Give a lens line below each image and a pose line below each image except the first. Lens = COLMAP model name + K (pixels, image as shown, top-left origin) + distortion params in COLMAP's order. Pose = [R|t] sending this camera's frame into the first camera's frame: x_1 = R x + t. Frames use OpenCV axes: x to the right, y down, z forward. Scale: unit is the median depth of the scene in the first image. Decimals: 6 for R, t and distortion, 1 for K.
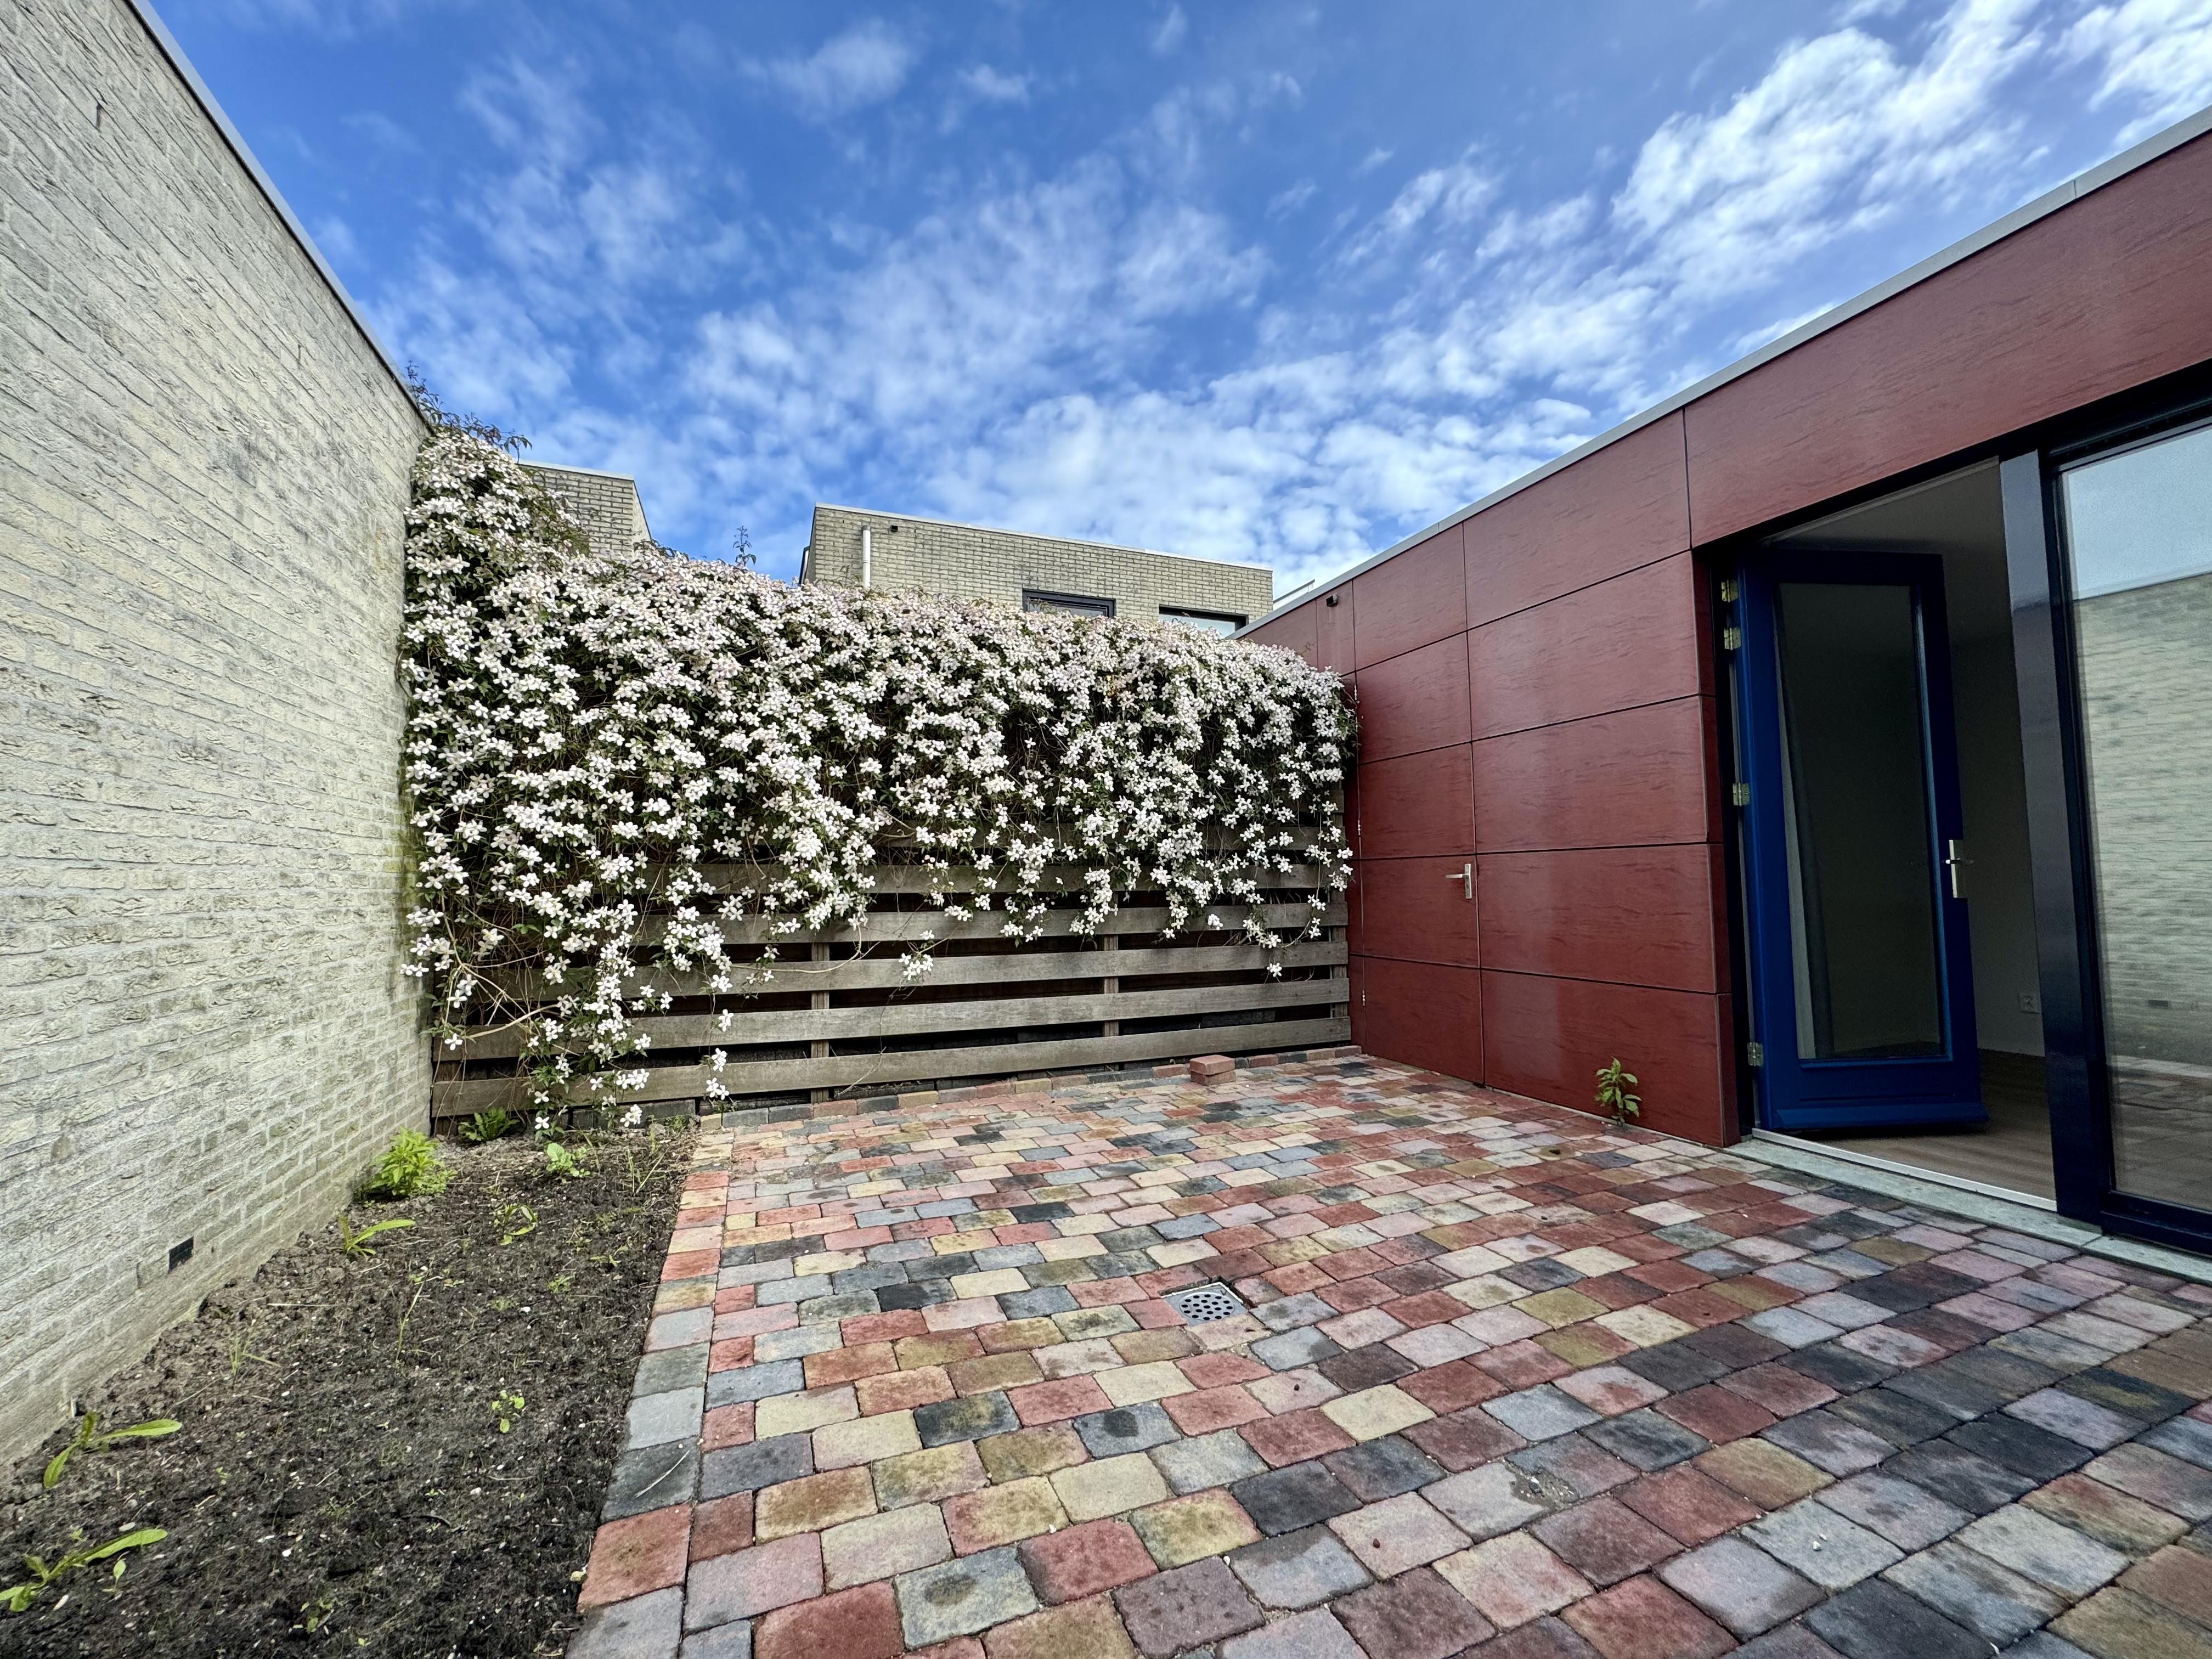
lens RADIAL K [[880.8, 0, 1106.0], [0, 880.8, 829.5], [0, 0, 1]] dist [-0.002824, 0.000356]
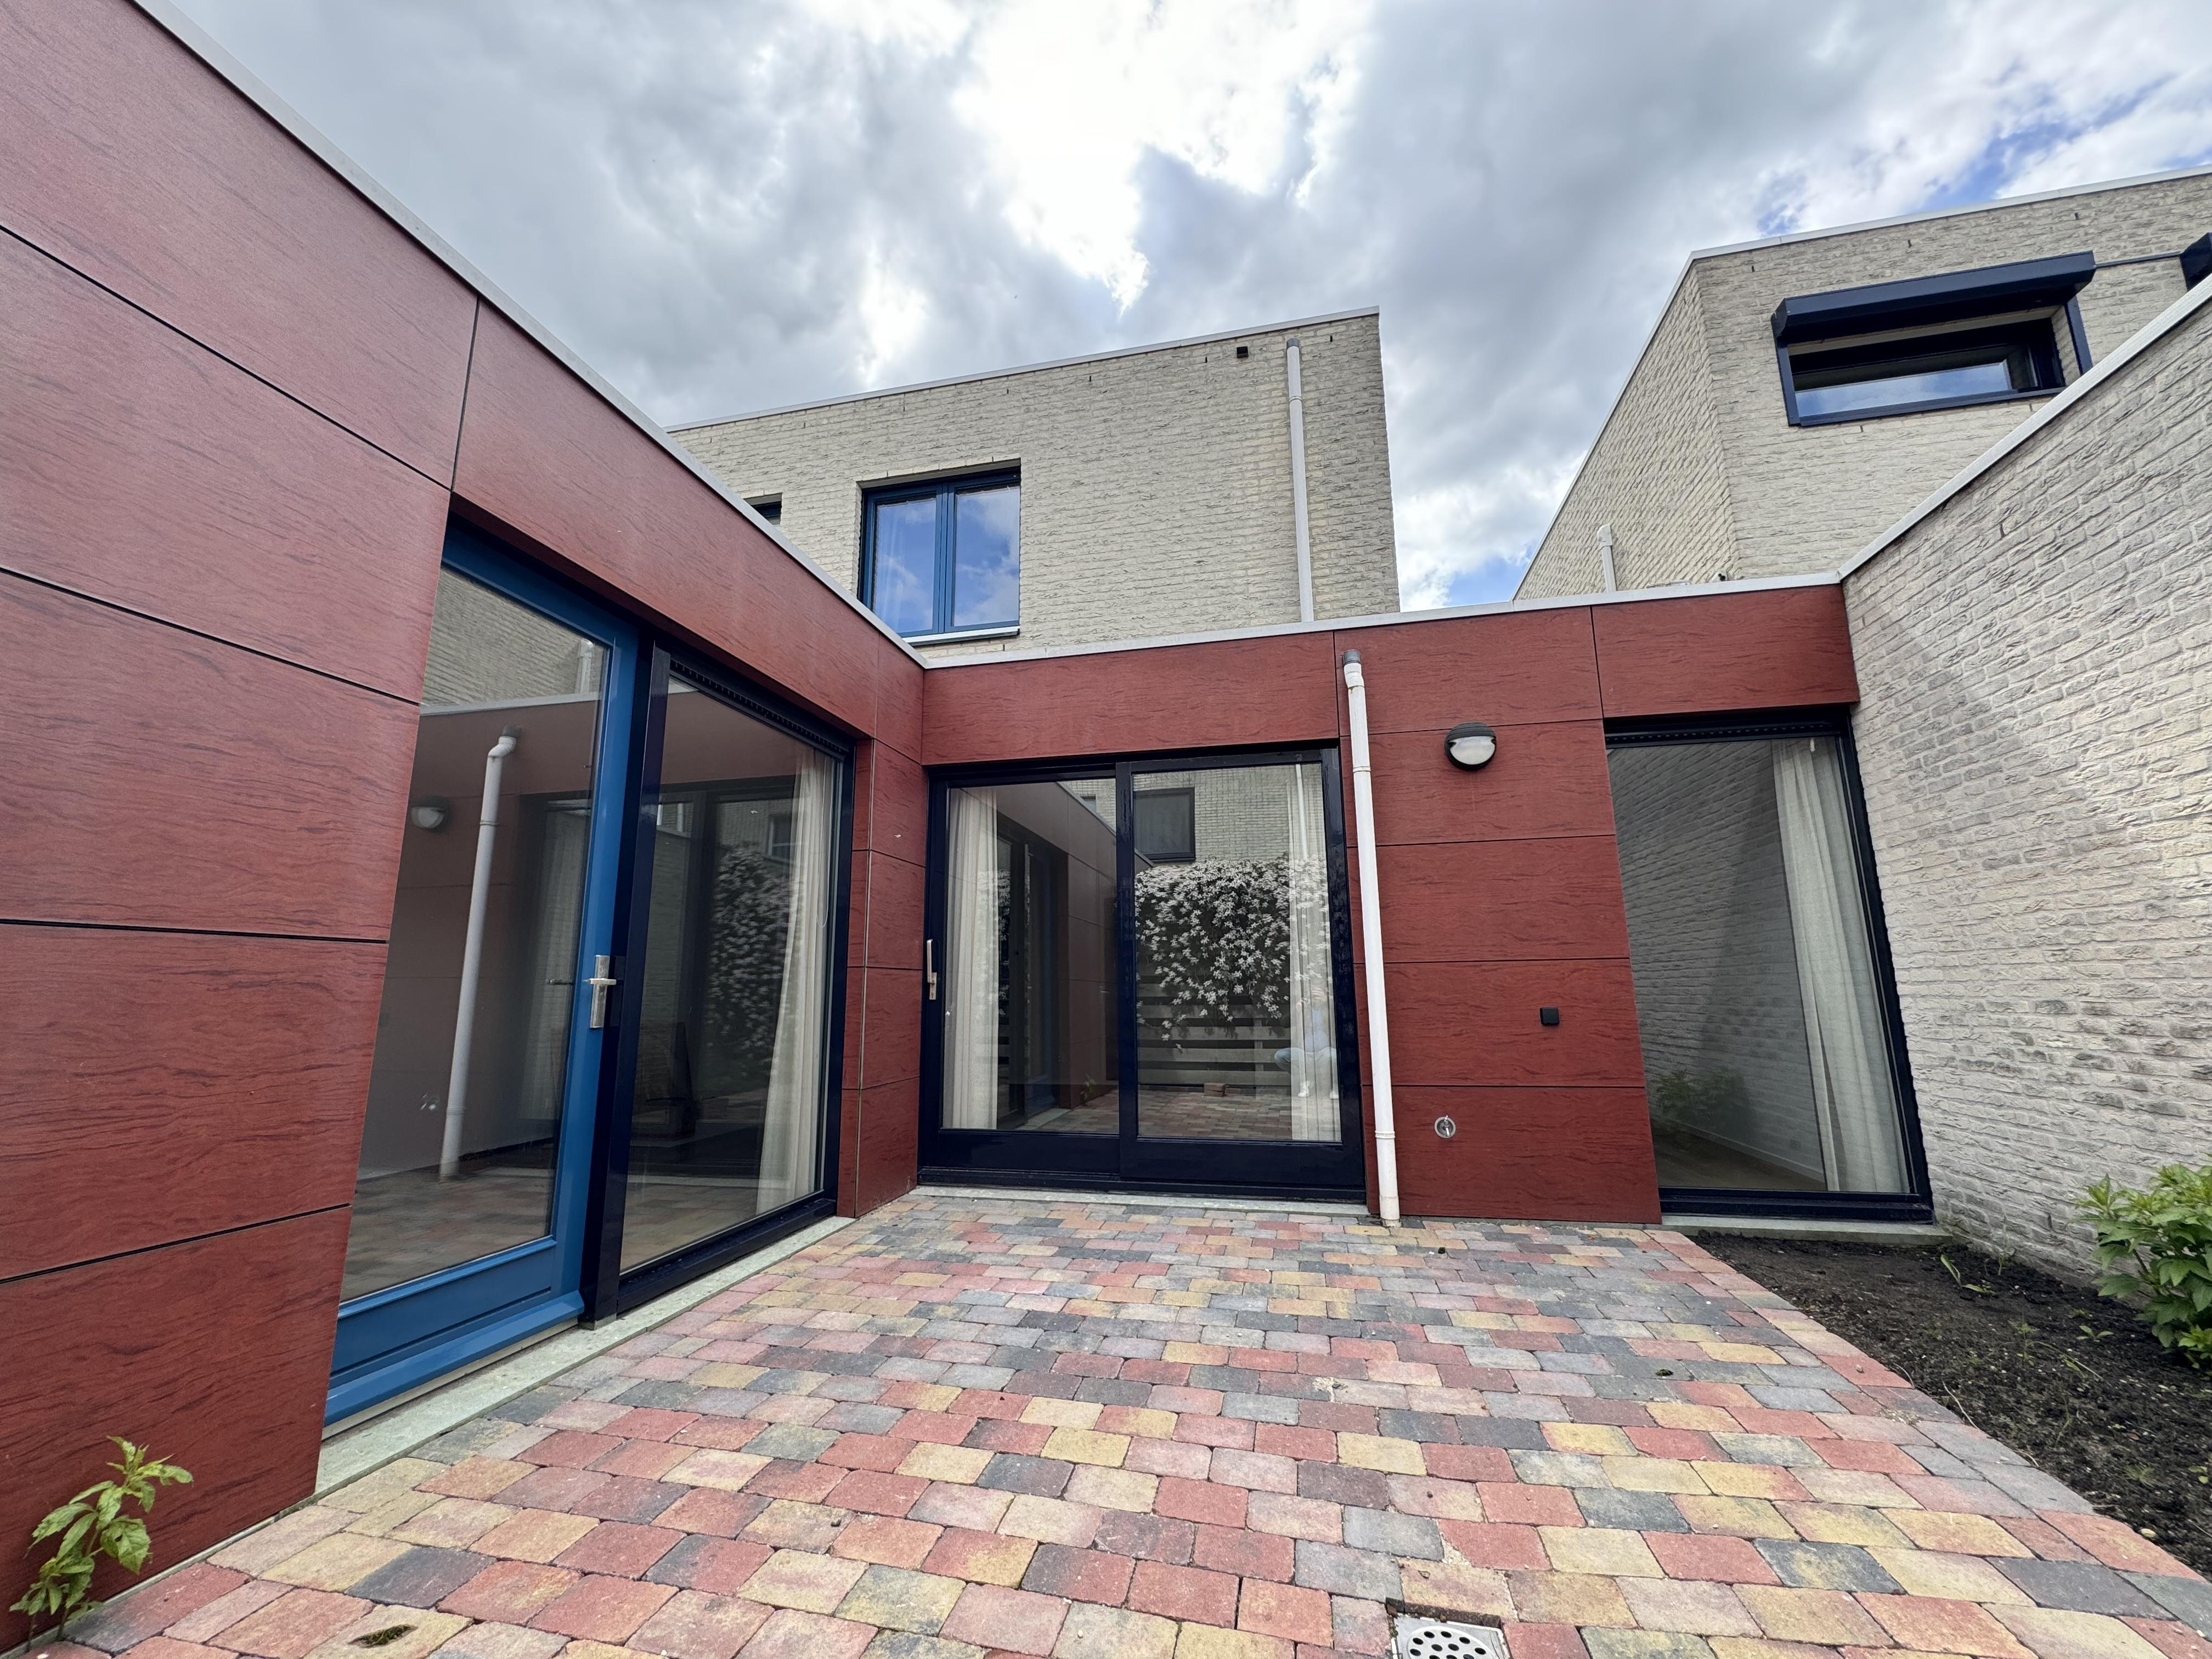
lens RADIAL K [[878.1, 0, 1106.0], [0, 878.1, 829.5], [0, 0, 1]] dist [0.000429, 0.000040]
pose [[-0.824190, 0.120655, 0.553310, -0.068733], [-0.017165, 0.971269, -0.237364, 0.073074], [-0.566053, -0.205130, -0.798440, 1.181638]]
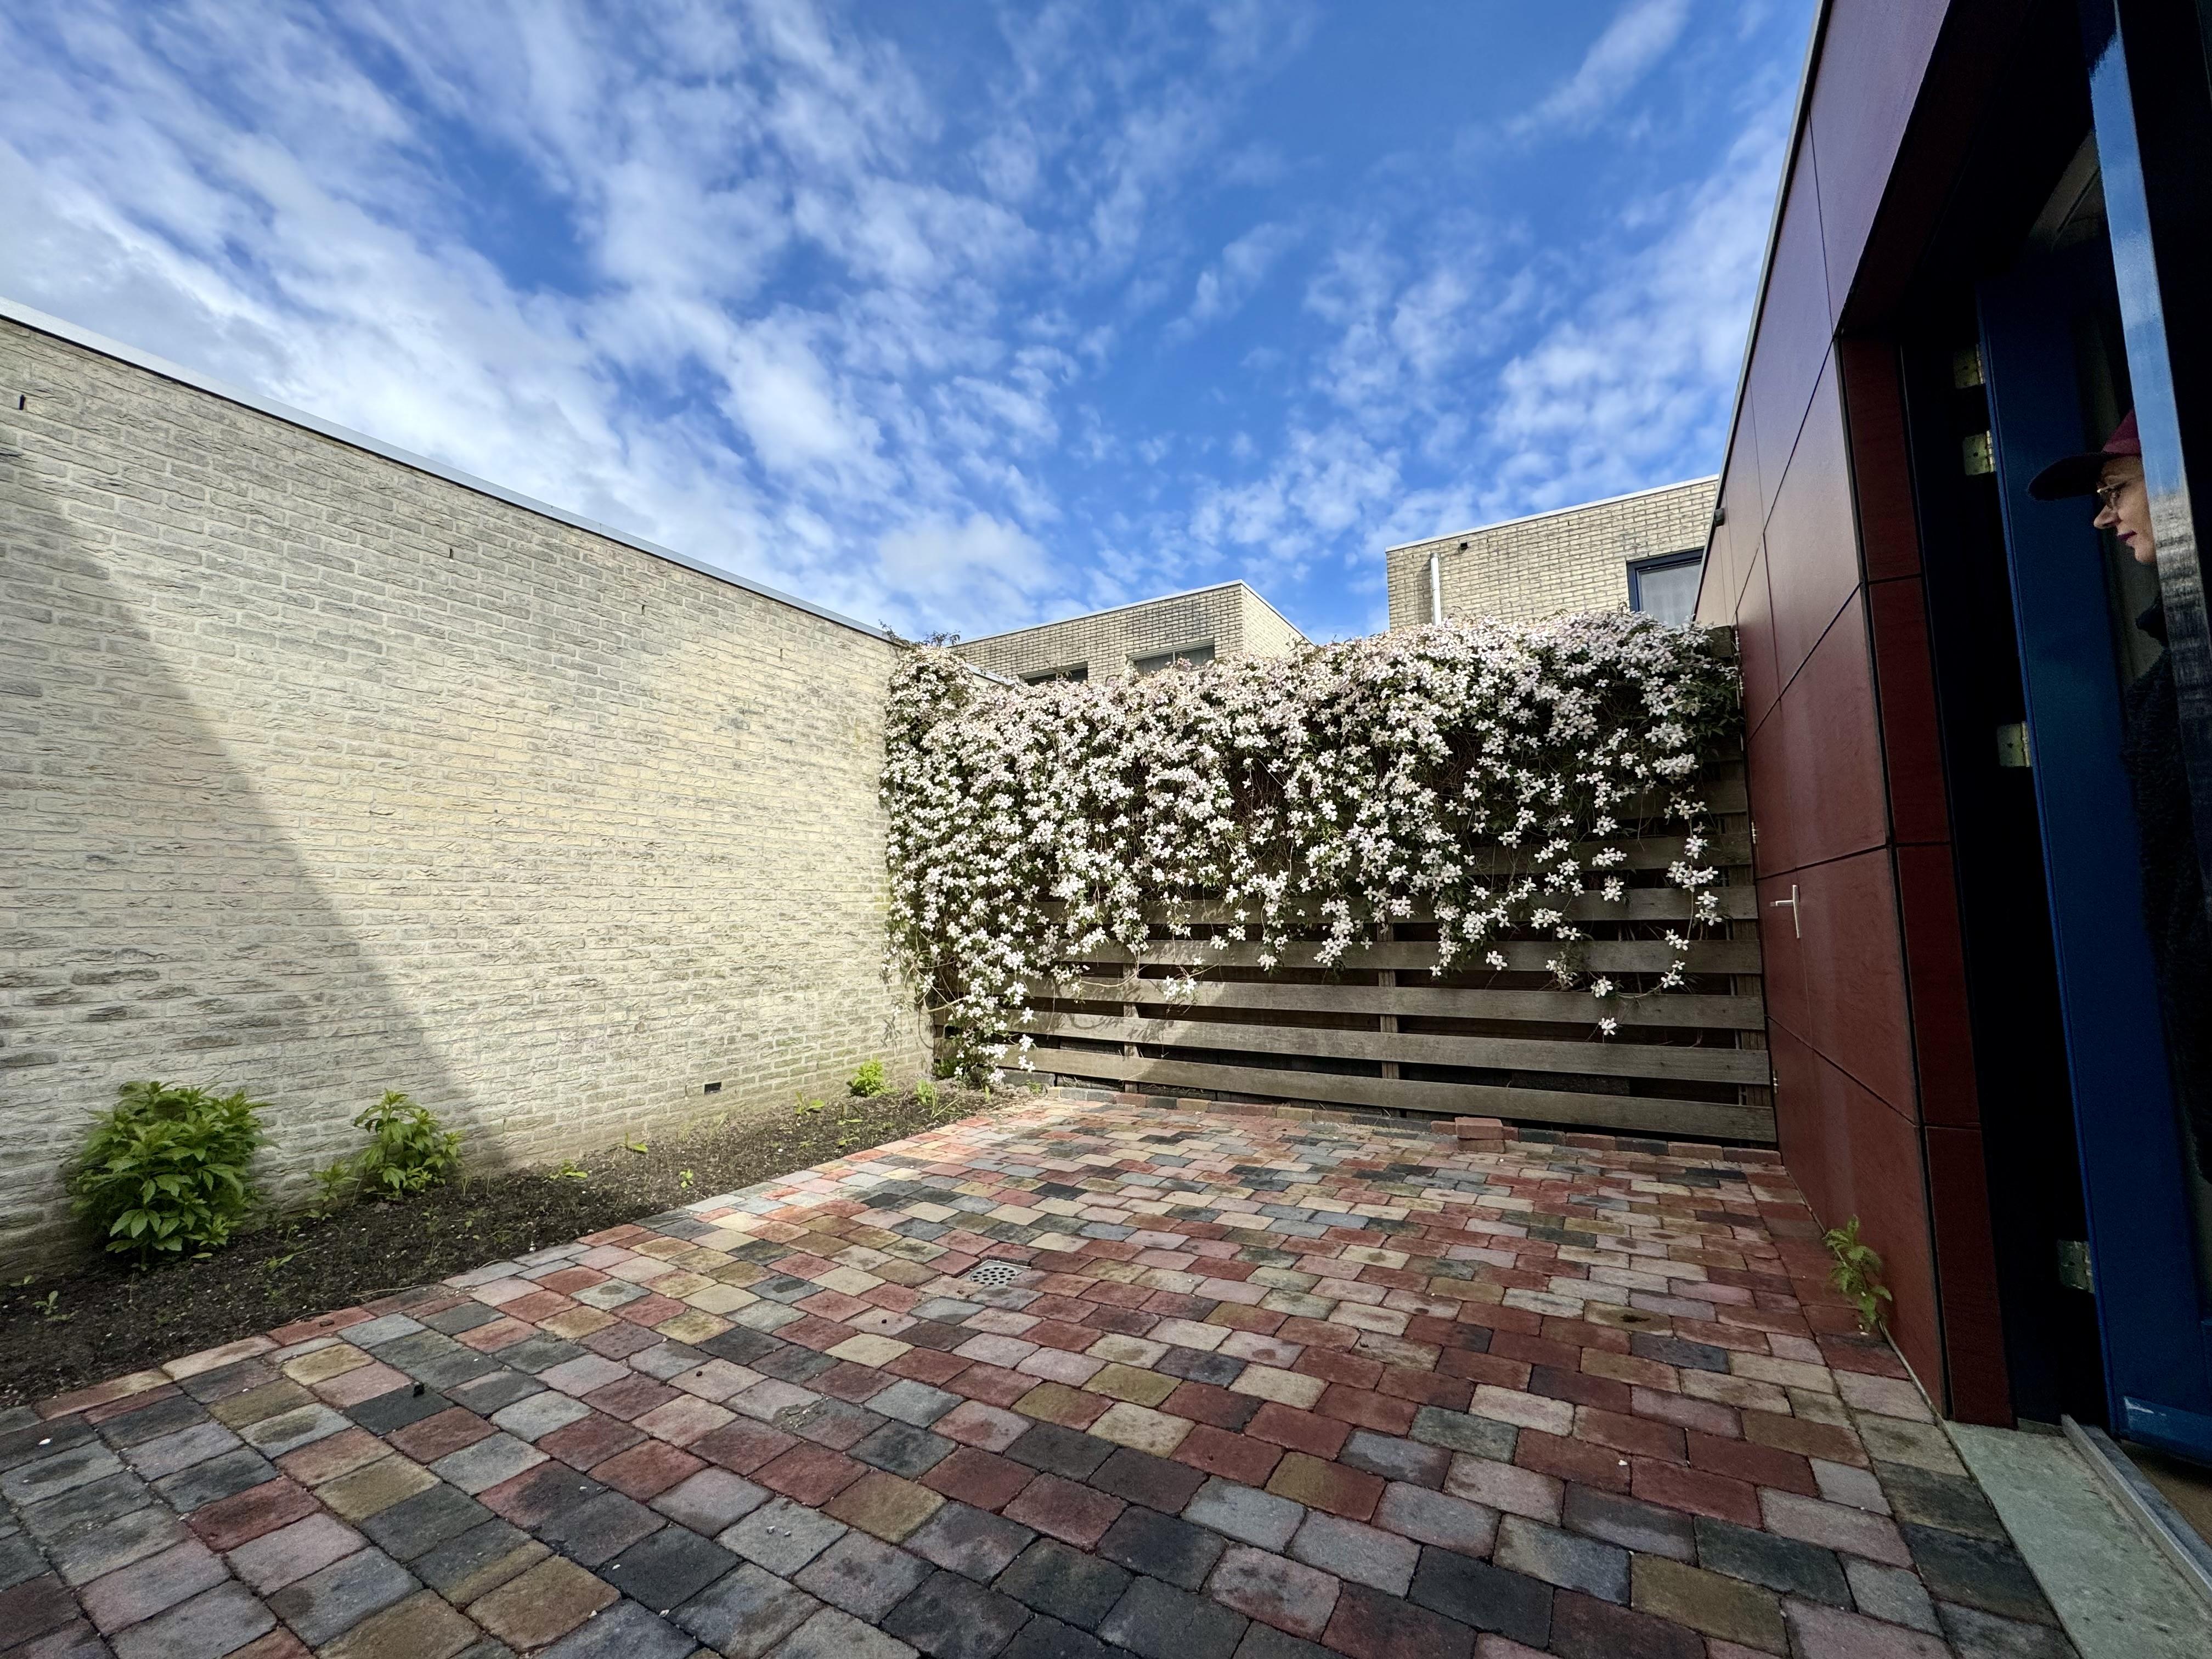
lens RADIAL K [[880.8, 0, 1106.0], [0, 880.8, 829.5], [0, 0, 1]] dist [-0.002824, 0.000356]
pose [[0.606593, -0.077276, -0.791248, 0.797033], [0.055364, 0.996955, -0.054922, 0.007660], [0.793082, -0.010491, 0.609024, 0.264528]]
